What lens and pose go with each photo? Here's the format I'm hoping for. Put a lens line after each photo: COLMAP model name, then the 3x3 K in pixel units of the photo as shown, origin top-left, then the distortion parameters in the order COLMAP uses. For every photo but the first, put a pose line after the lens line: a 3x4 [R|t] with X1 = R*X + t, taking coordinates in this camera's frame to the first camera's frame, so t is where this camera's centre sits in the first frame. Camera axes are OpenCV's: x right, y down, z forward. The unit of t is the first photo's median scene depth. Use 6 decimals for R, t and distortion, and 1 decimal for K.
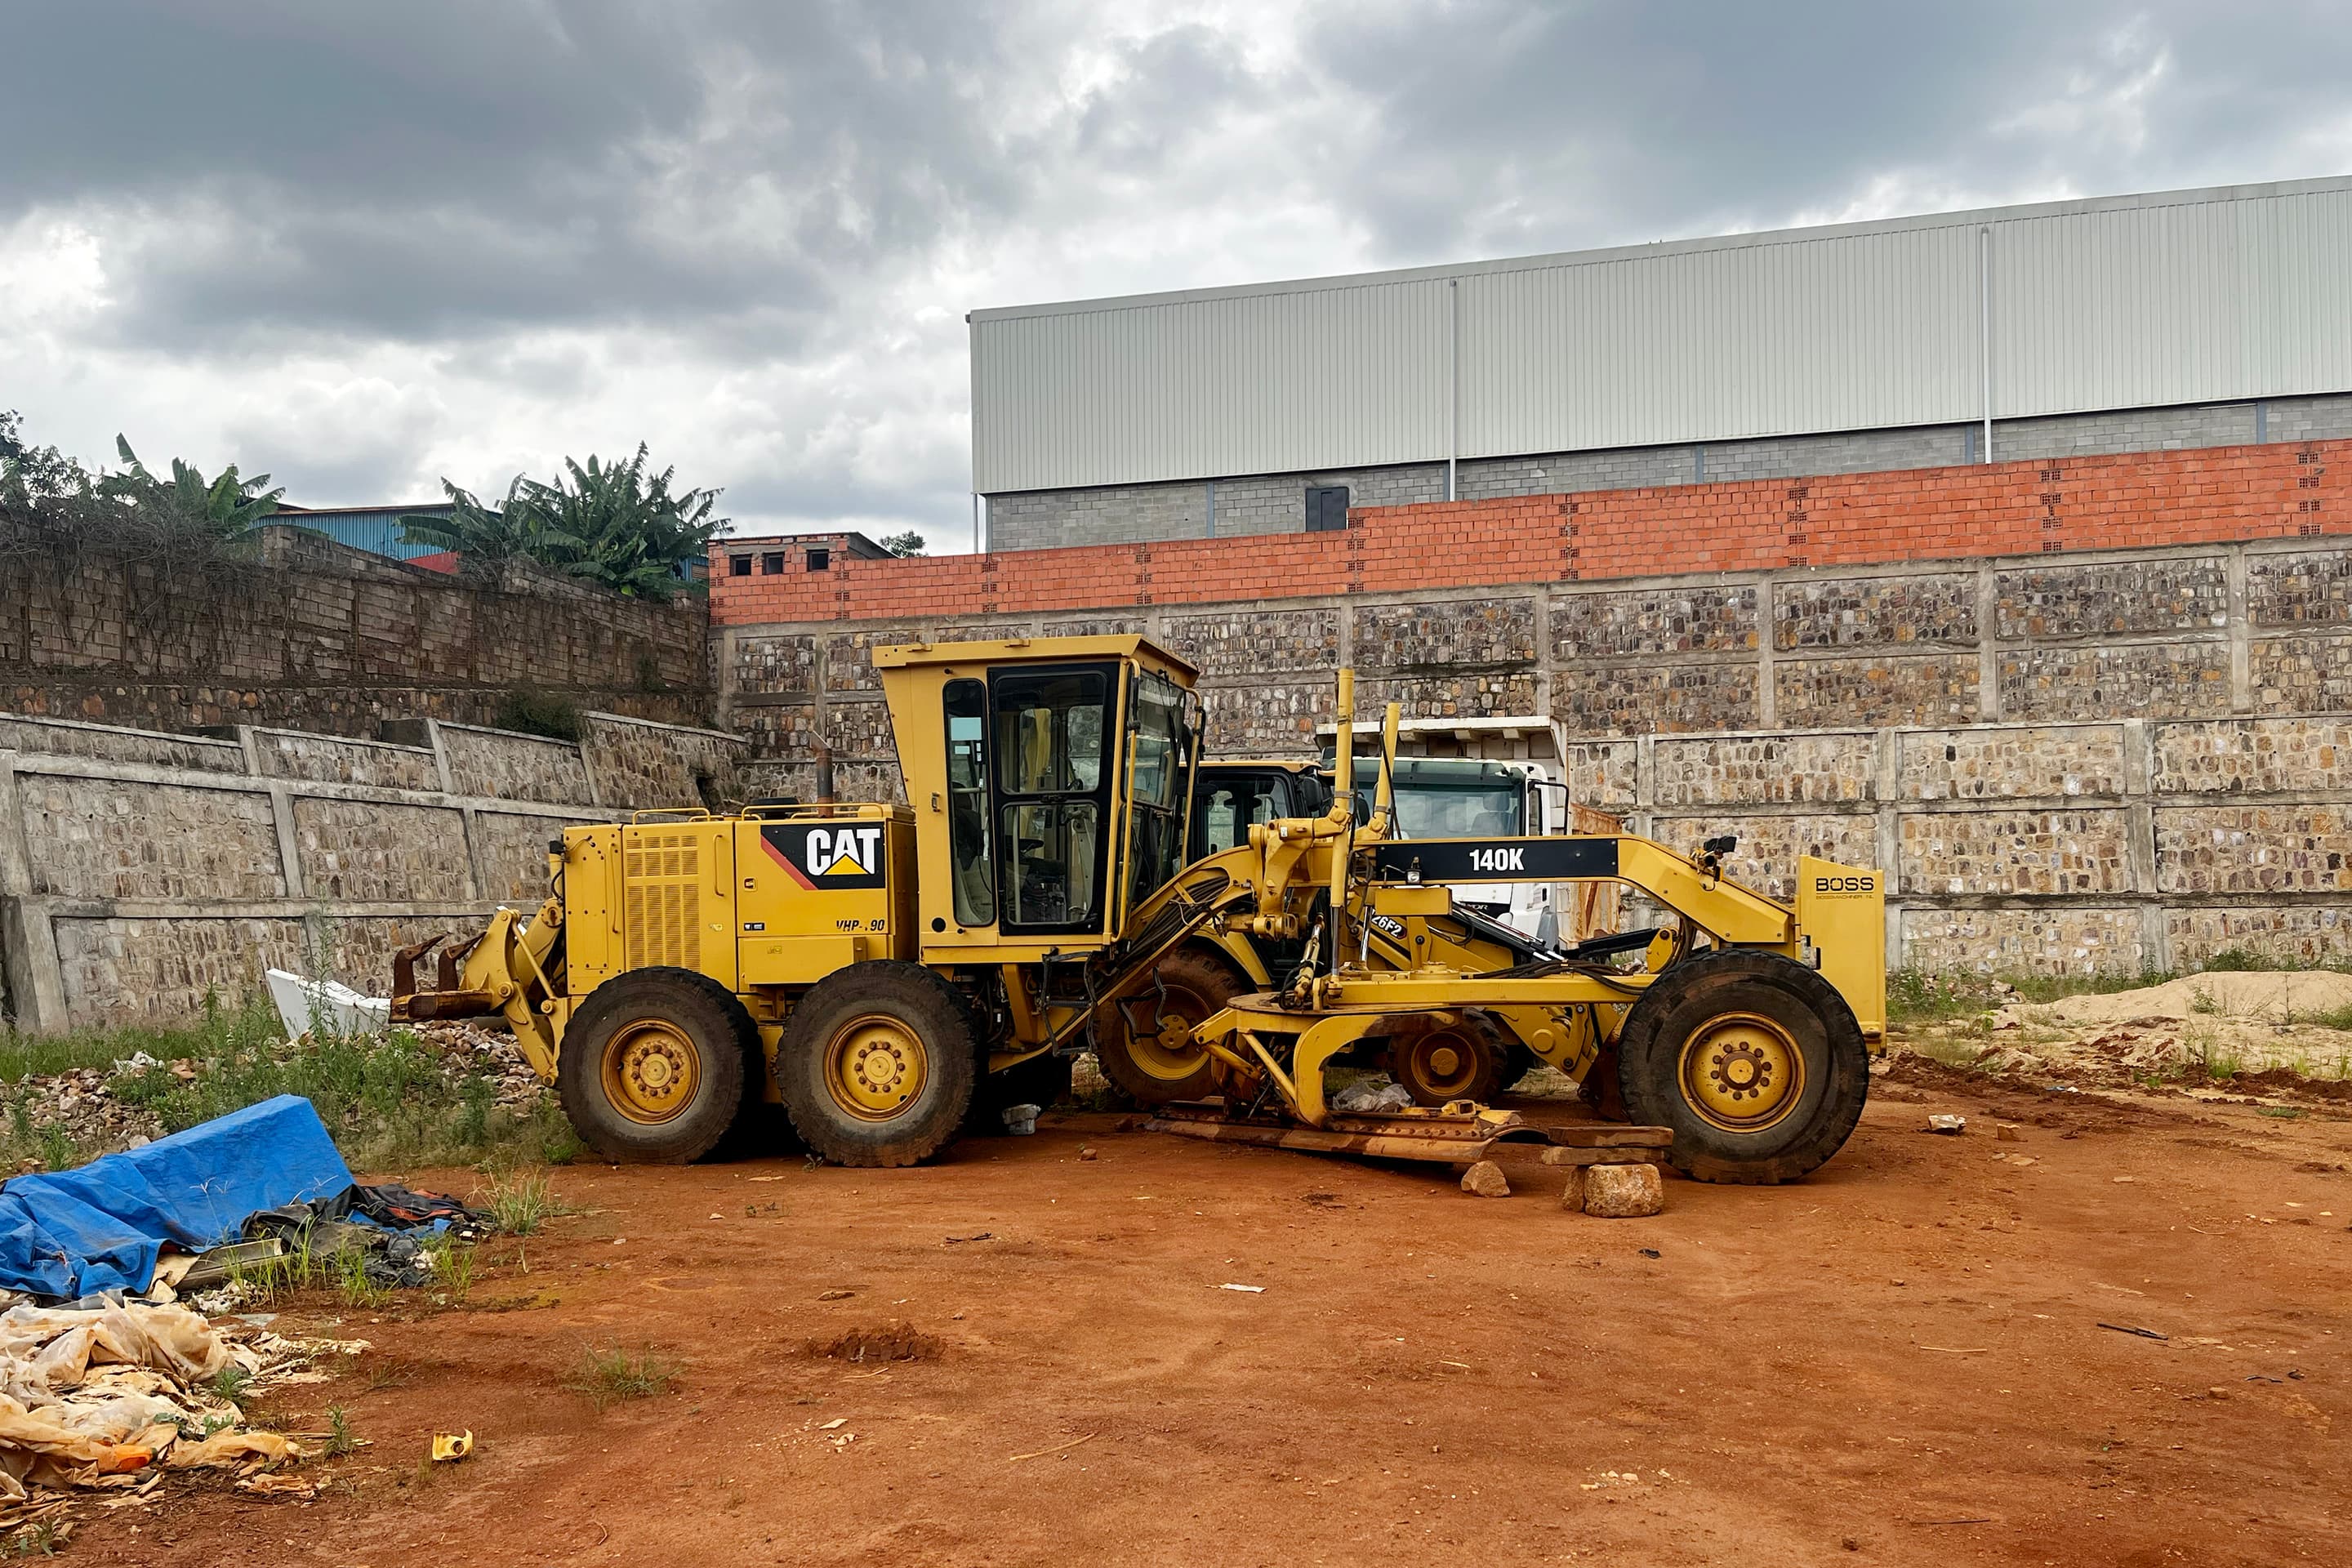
lens RADIAL K [[1976.5, 0, 1190.9], [0, 1976.5, 939.6], [0, 0, 1]] dist [0.056739, -0.058552]
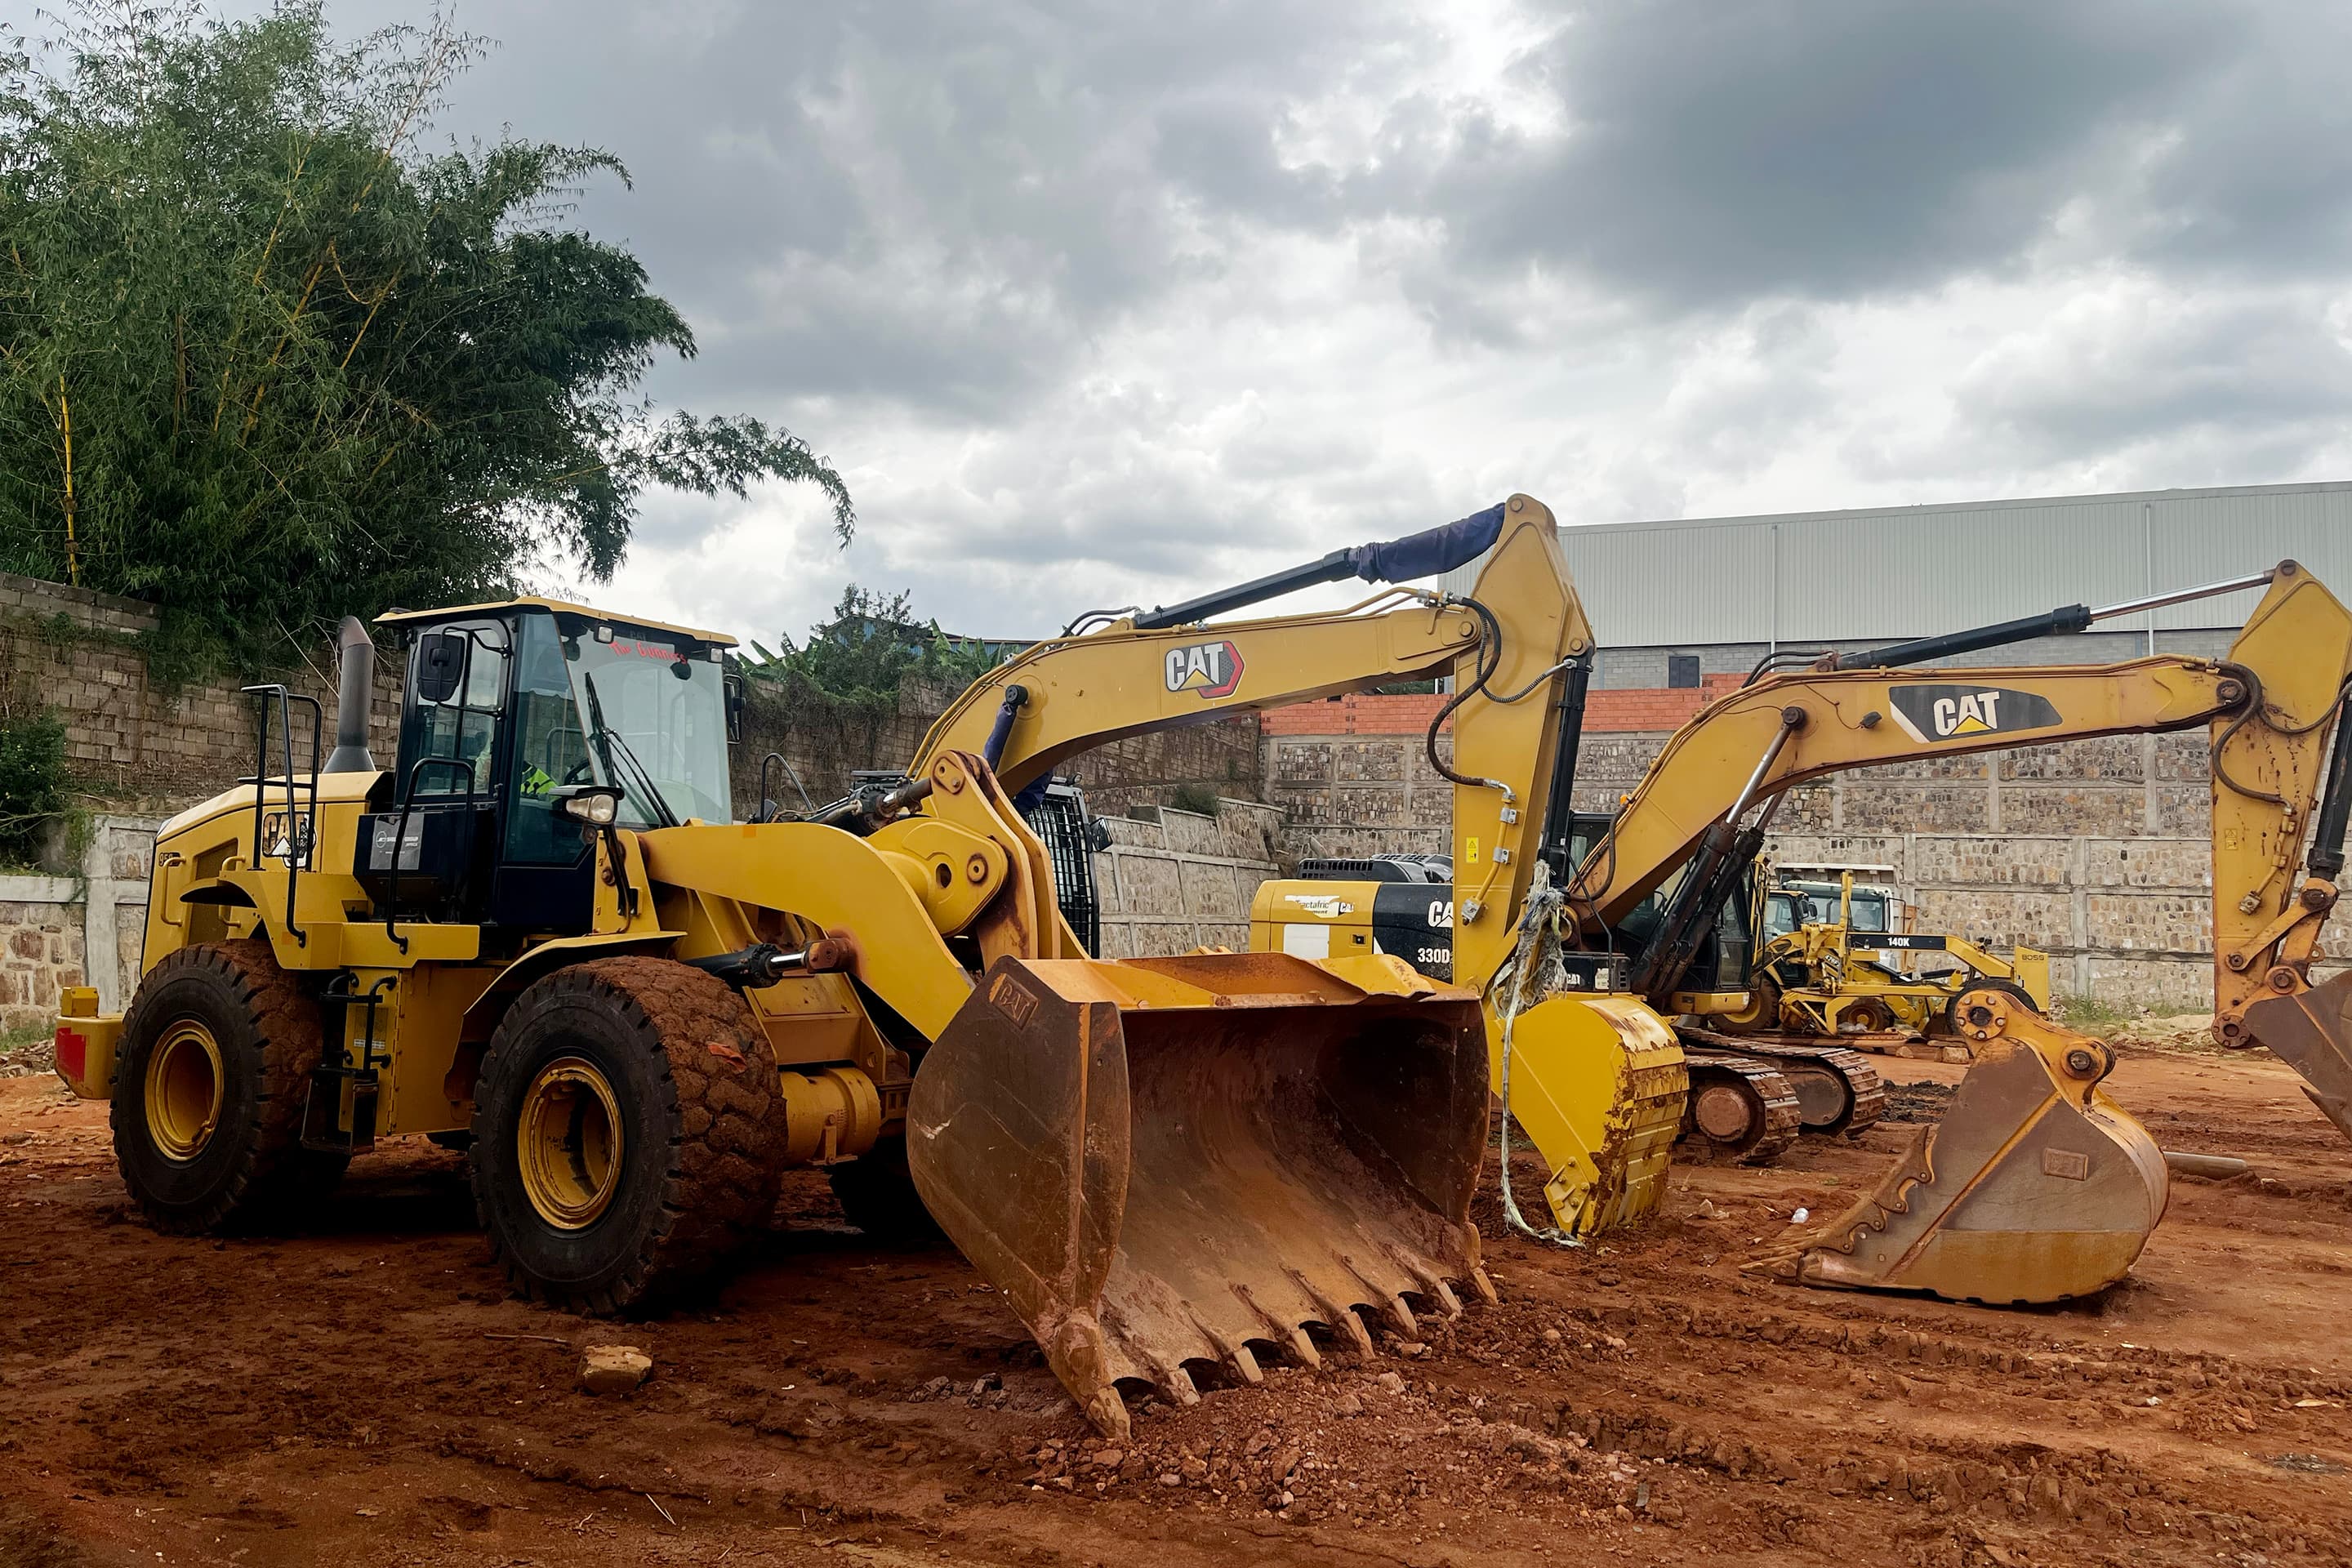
lens RADIAL K [[1821.2, 0, 1180.7], [0, 1821.2, 790.5], [0, 0, 1]] dist [0.061052, -0.064636]
pose [[0.990928, 0.031220, -0.130717, -0.139533], [-0.041872, 0.995951, -0.079546, -0.001621], [0.127704, 0.084298, 0.988223, -0.456335]]
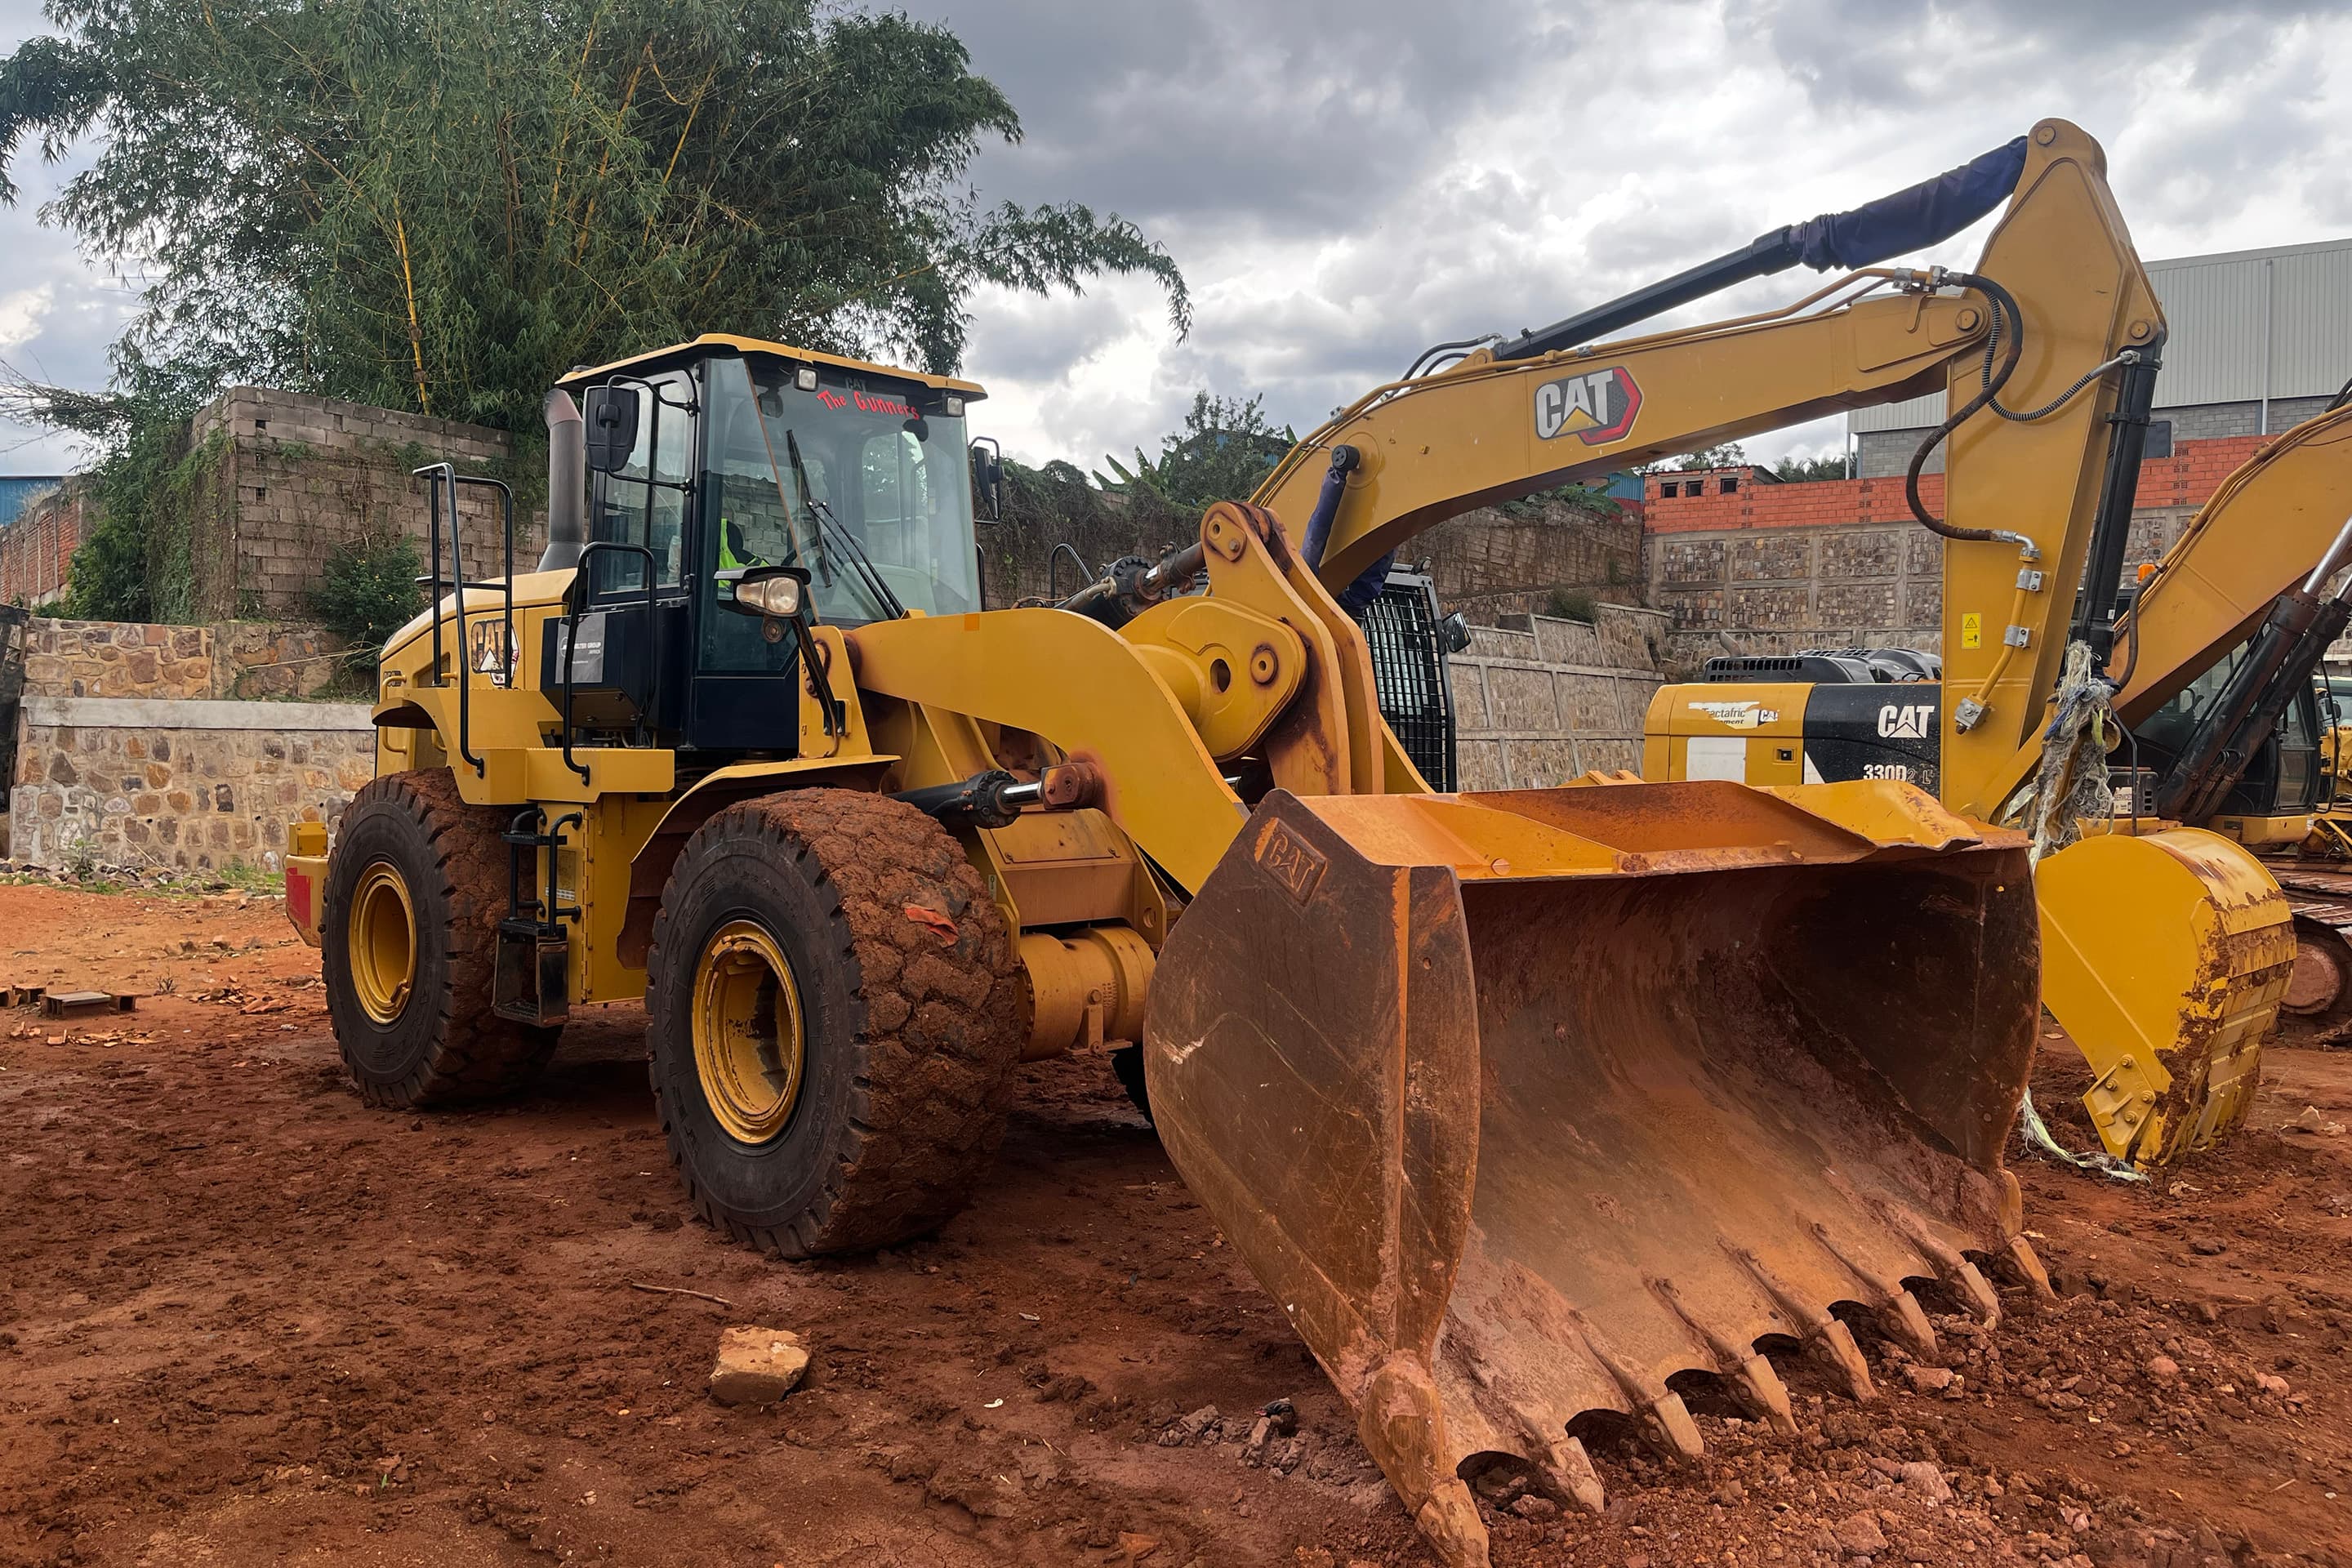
lens RADIAL K [[1821.2, 0, 1158.0], [0, 1821.2, 762.3], [0, 0, 1]] dist [0.061052, -0.064636]
pose [[0.941328, 0.031516, -0.336018, -0.147227], [-0.029167, 0.999502, 0.012038, -0.001794], [0.336230, -0.001531, 0.941779, -0.398374]]
